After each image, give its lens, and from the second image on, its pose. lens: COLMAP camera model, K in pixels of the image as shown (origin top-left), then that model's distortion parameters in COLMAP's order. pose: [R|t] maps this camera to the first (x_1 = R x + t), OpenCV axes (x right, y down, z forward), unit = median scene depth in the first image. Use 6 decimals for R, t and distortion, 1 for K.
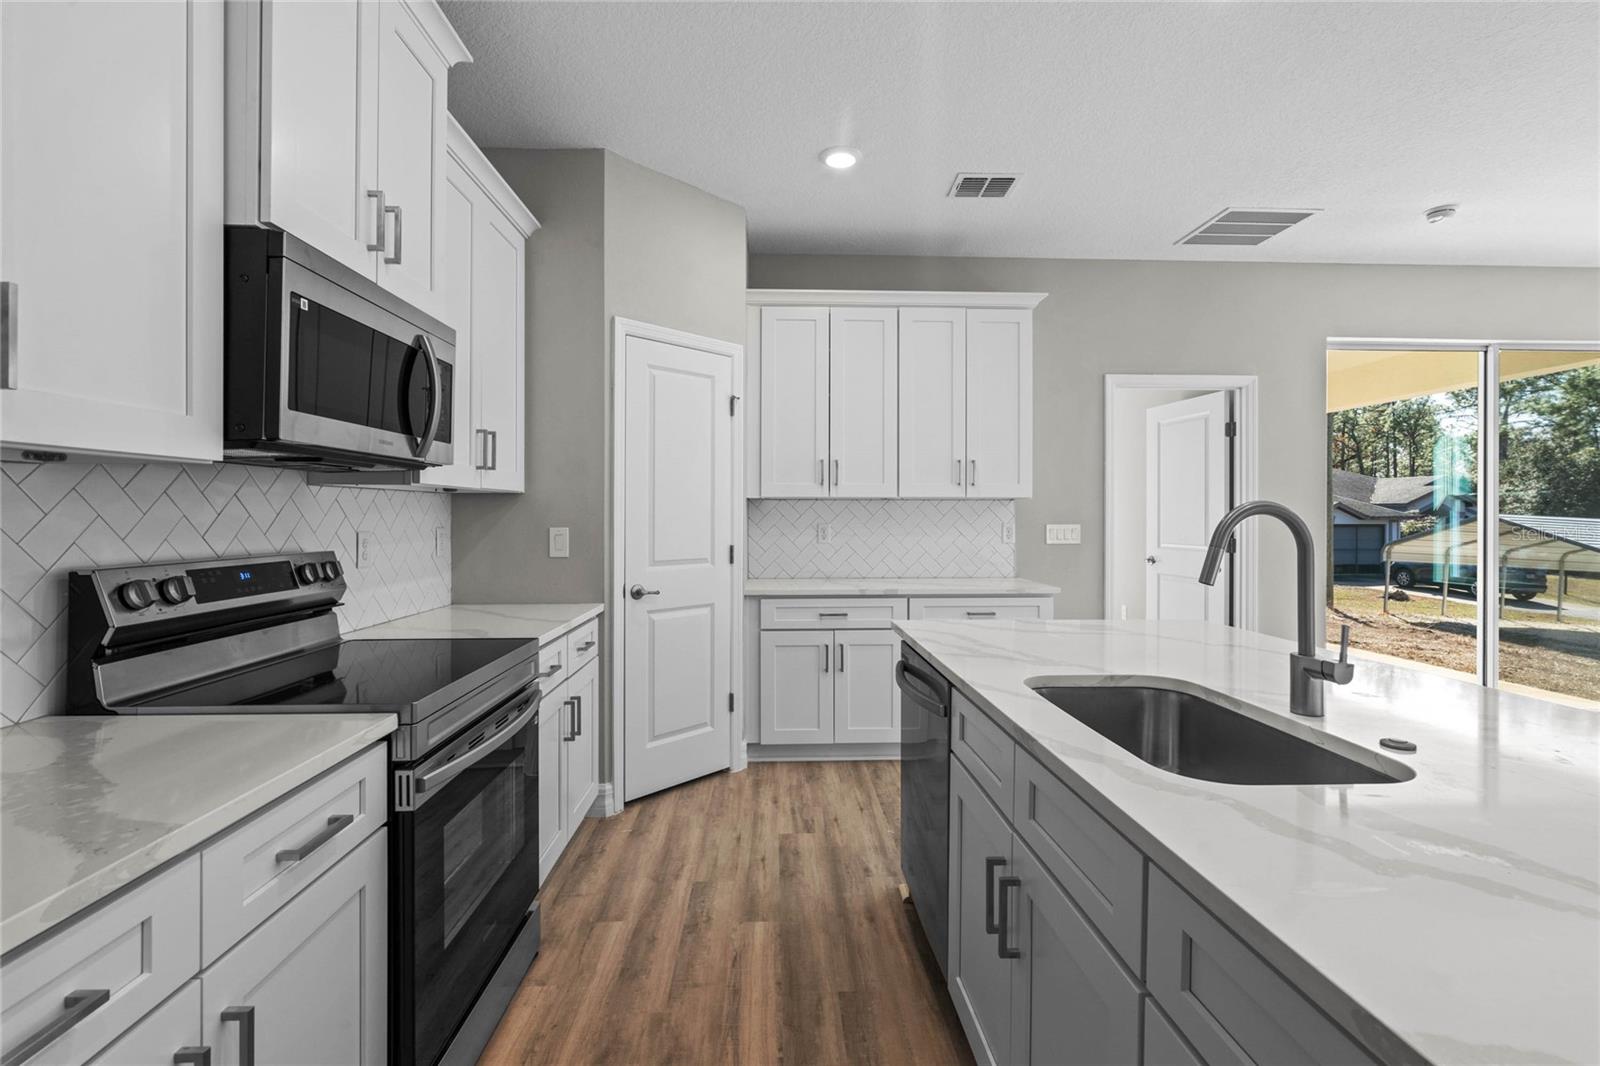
lens RADIAL K [[729.0, 0, 798.3], [0, 729.0, 517.4], [0, 0, 1]] dist [-0.008600, -0.000327]
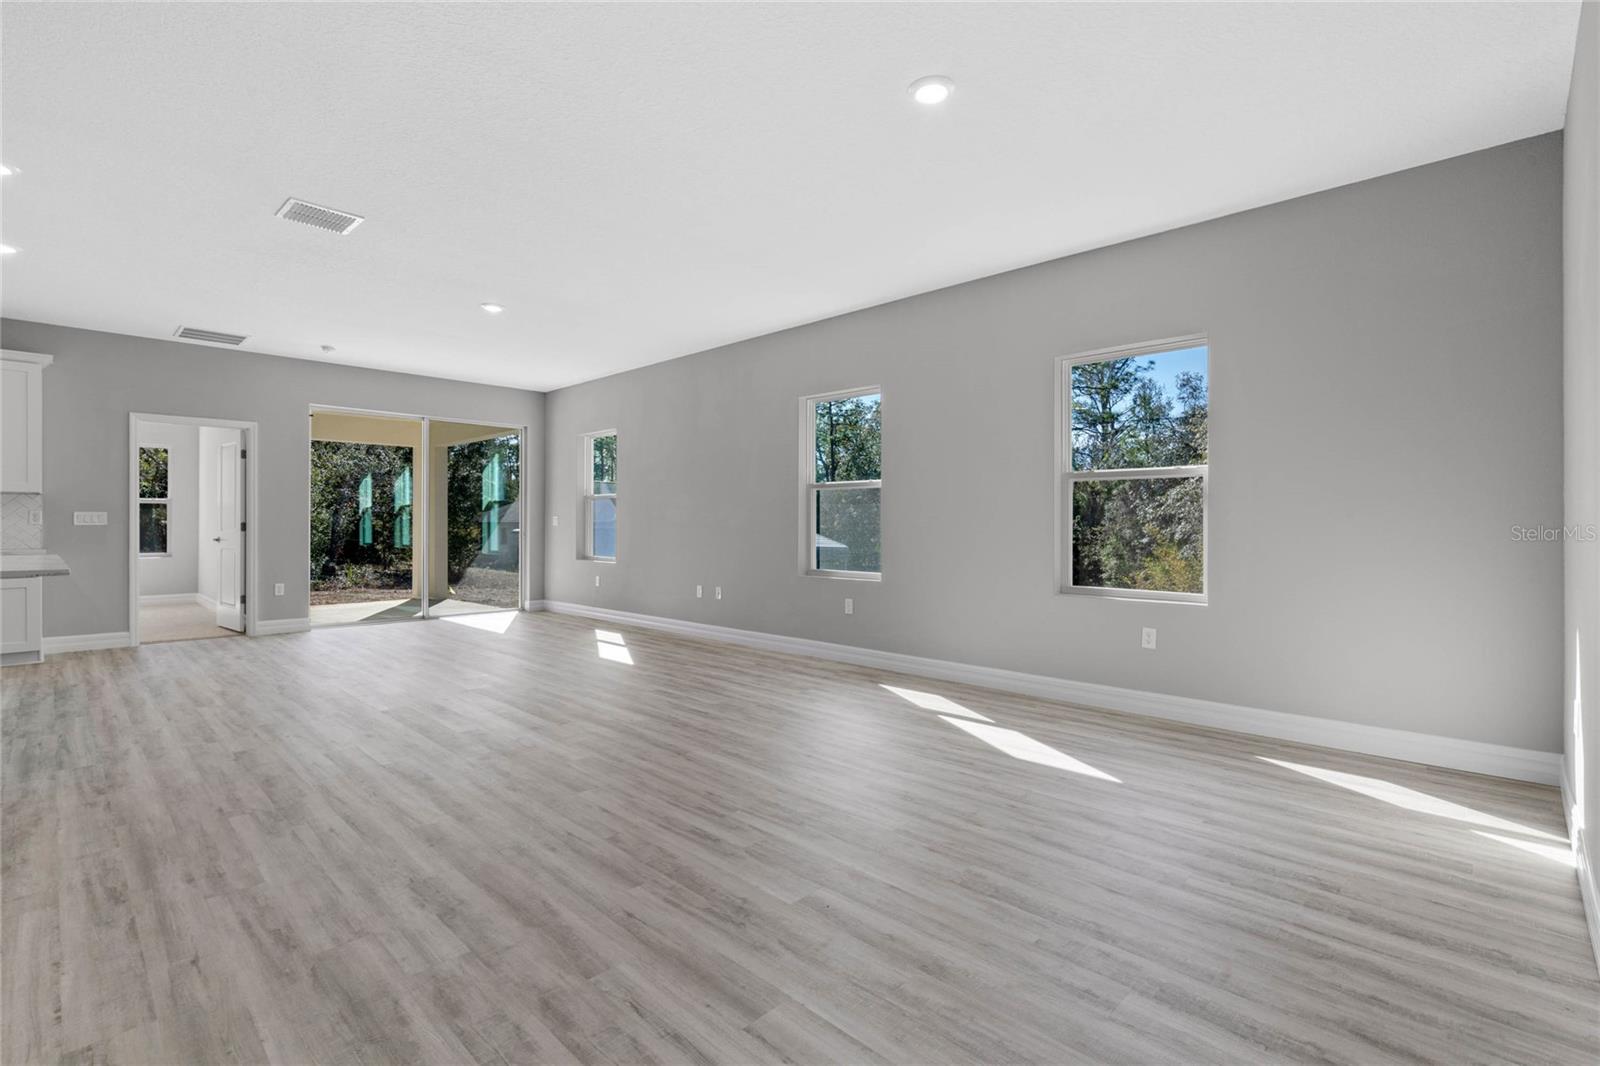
lens RADIAL K [[733.9, 0, 800.0], [0, 733.9, 533.0], [0, 0, 1]] dist [-0.001832, -0.000495]
pose [[0.722765, -0.004834, 0.691077, 0.525560], [0.002365, 0.999987, 0.004521, 0.068302], [-0.691090, -0.001633, 0.722767, -1.467968]]
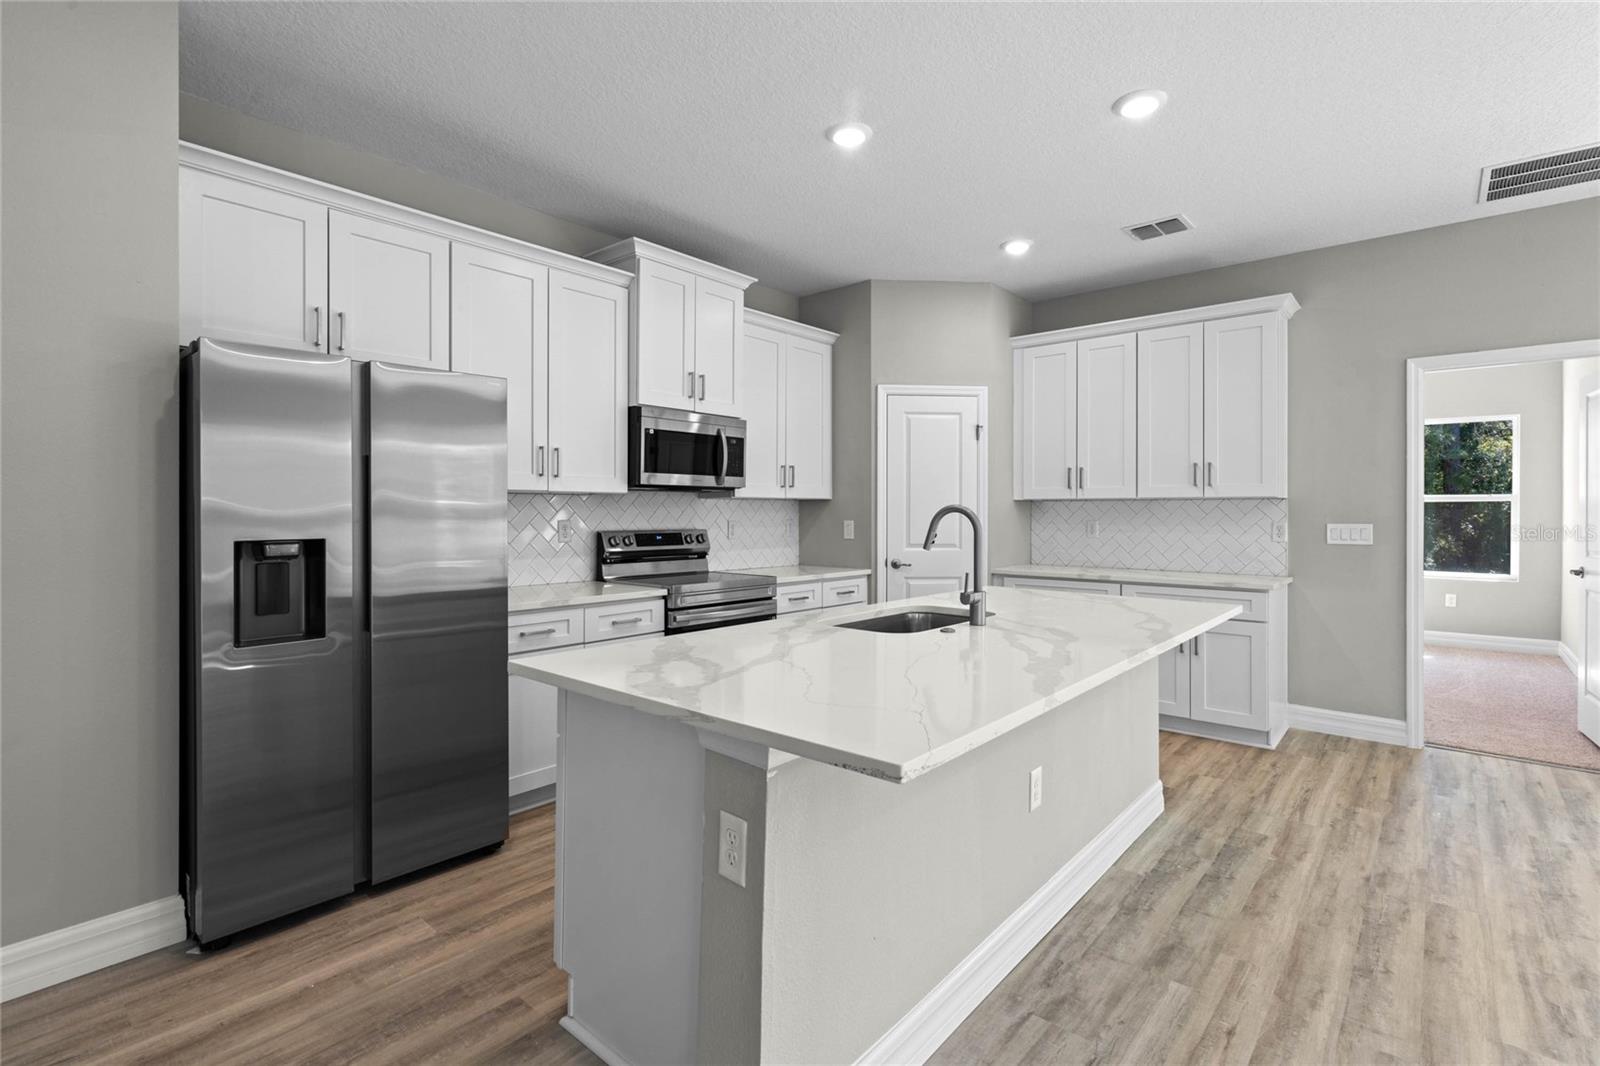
lens RADIAL K [[746.1, 0, 801.7], [0, 746.1, 514.0], [0, 0, 1]] dist [-0.001715, -0.000147]
pose [[0.732405, 0.002500, -0.680864, 0.698168], [-0.004487, 0.999989, -0.001155, 0.001950], [0.680854, 0.003901, 0.732409, -0.269962]]
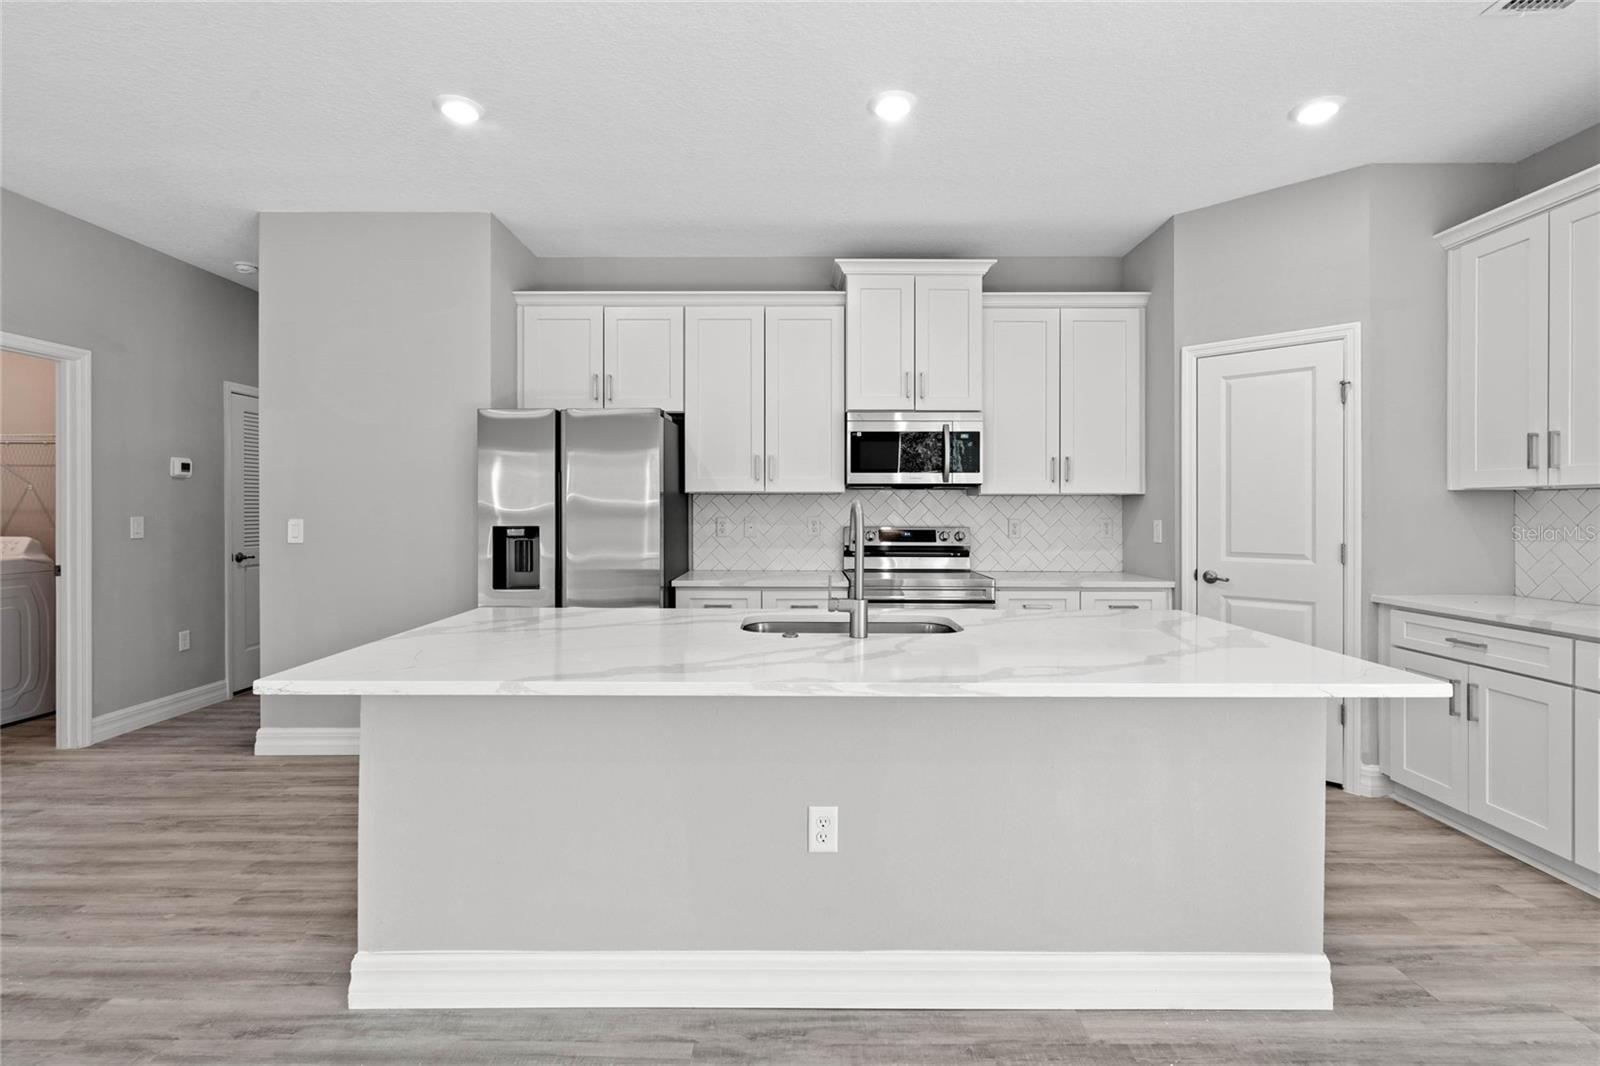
lens RADIAL K [[729.7, 0, 794.4], [0, 729.7, 509.0], [0, 0, 1]] dist [-0.000560, -0.000373]
pose [[-0.035420, 0.001284, -0.999372, 0.973976], [-0.006042, 0.999981, 0.001499, -0.003259], [0.999354, 0.006091, -0.035411, 0.385189]]
